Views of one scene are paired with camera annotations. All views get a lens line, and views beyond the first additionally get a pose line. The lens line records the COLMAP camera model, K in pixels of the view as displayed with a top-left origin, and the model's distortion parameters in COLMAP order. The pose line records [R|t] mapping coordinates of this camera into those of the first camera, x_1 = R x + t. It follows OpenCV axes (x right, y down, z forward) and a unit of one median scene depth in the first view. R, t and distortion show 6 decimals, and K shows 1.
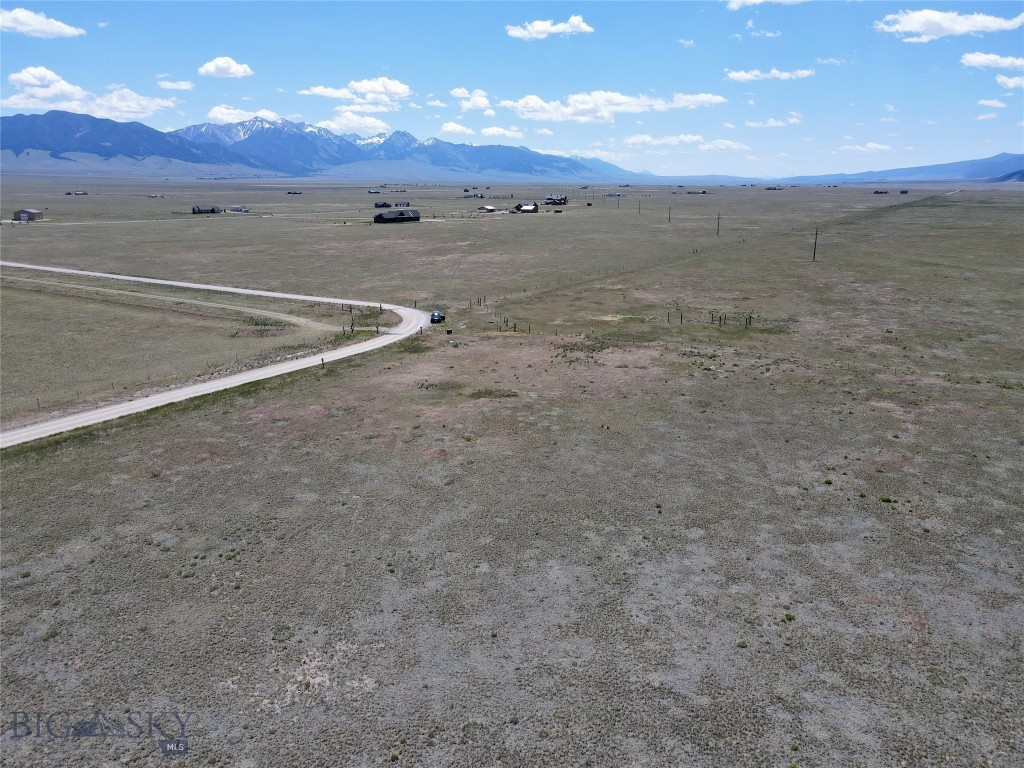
lens RADIAL K [[751.8, 0, 503.8], [0, 751.8, 380.0], [0, 0, 1]] dist [0.002823, 0.026235]
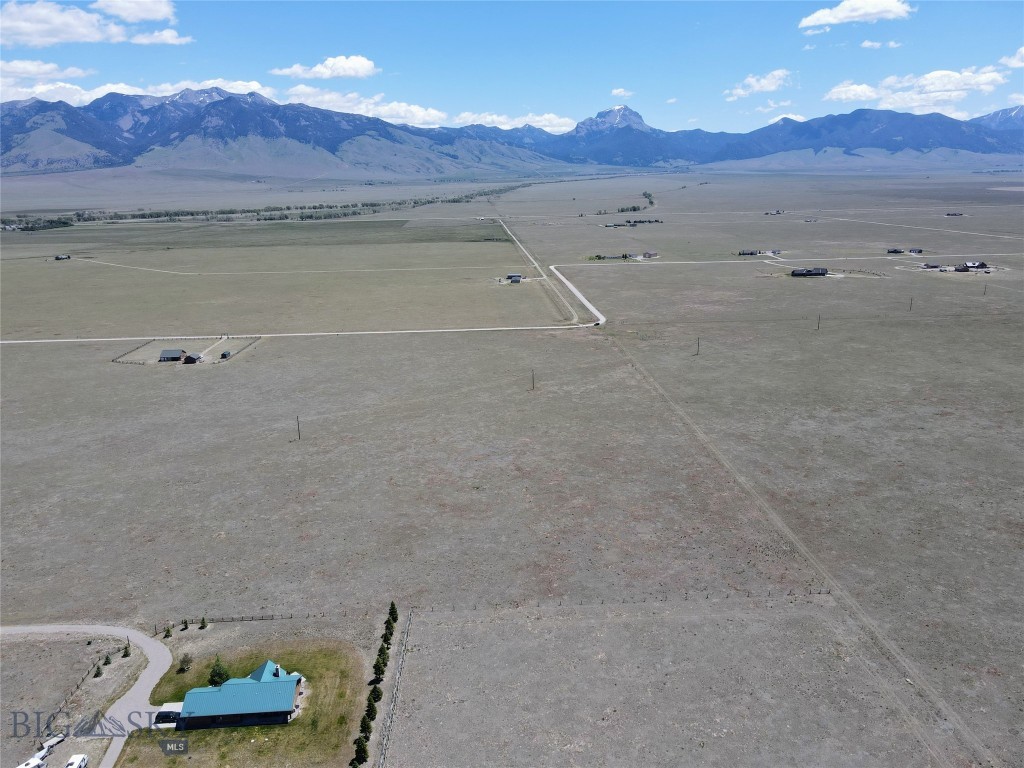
lens RADIAL K [[749.5, 0, 507.6], [0, 749.5, 381.5], [0, 0, 1]] dist [0.011508, 0.009377]
pose [[0.585185, 0.207679, -0.783854, 2.329356], [-0.192066, 0.974640, 0.114840, -0.127165], [0.787825, 0.083349, 0.610233, -1.468384]]
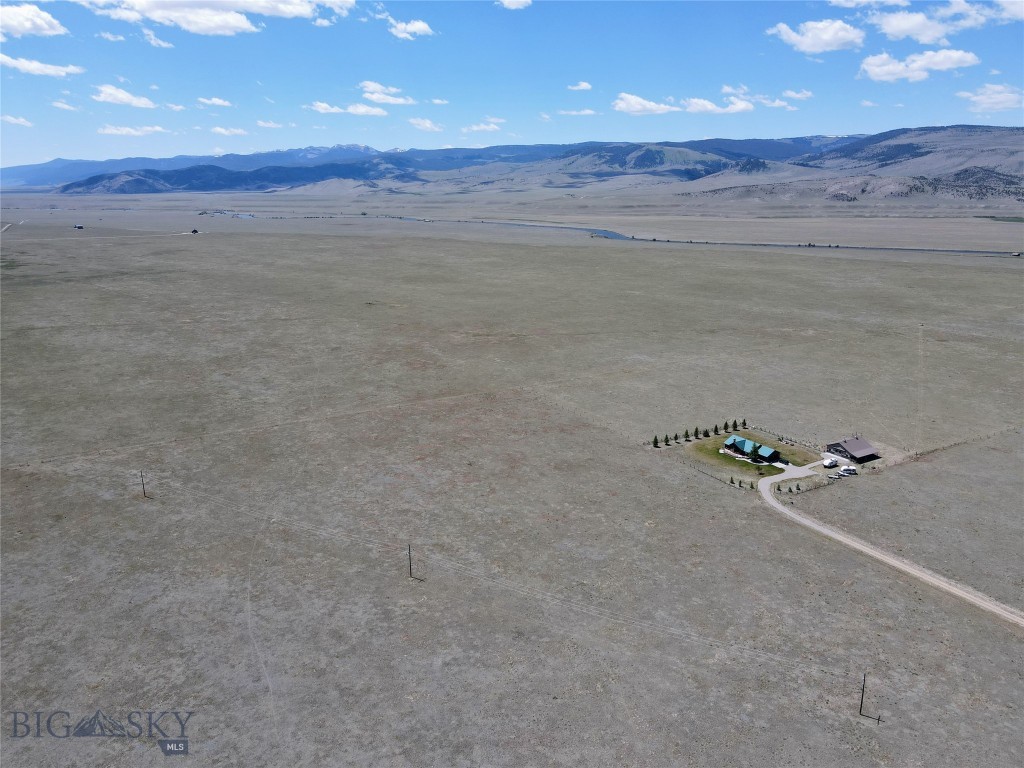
lens RADIAL K [[749.5, 0, 507.6], [0, 749.5, 381.5], [0, 0, 1]] dist [0.011508, 0.009377]
pose [[0.469002, -0.230671, 0.852542, -0.446963], [0.231379, 0.963667, 0.133451, -0.141024], [-0.852350, 0.134672, 0.505334, -1.585680]]
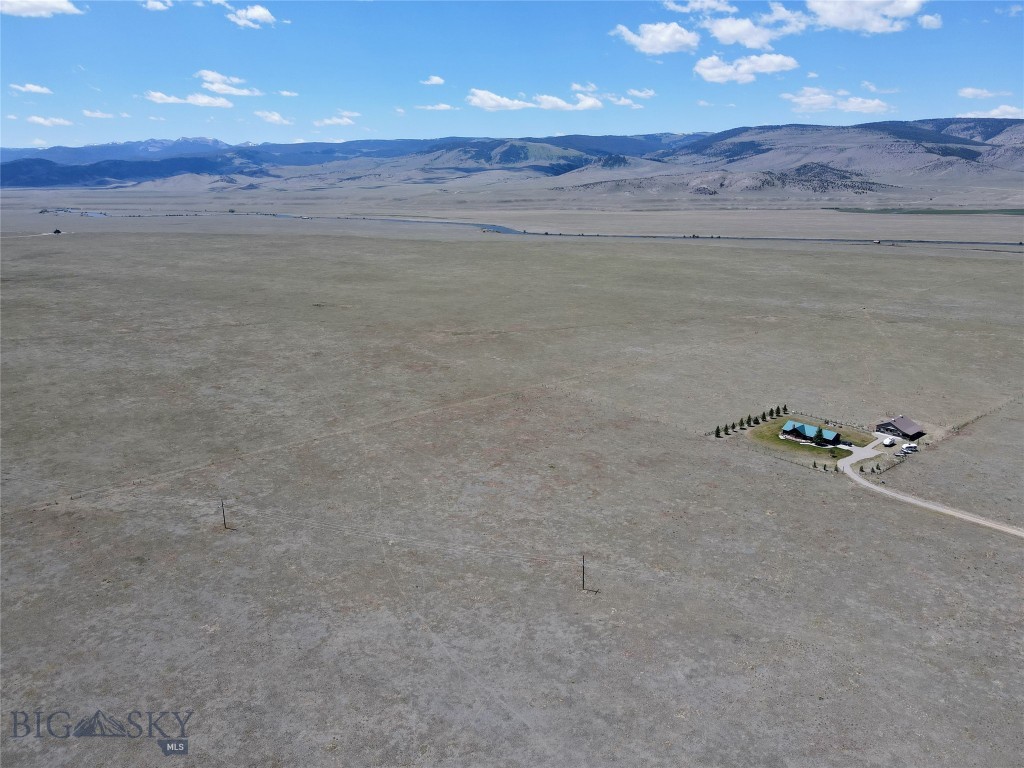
lens RADIAL K [[749.5, 0, 507.6], [0, 749.5, 381.5], [0, 0, 1]] dist [0.011508, 0.009377]
pose [[0.302230, -0.255272, 0.918419, -0.589455], [0.251750, 0.950643, 0.181384, -0.267360], [-0.919390, 0.176392, 0.351578, -1.102509]]
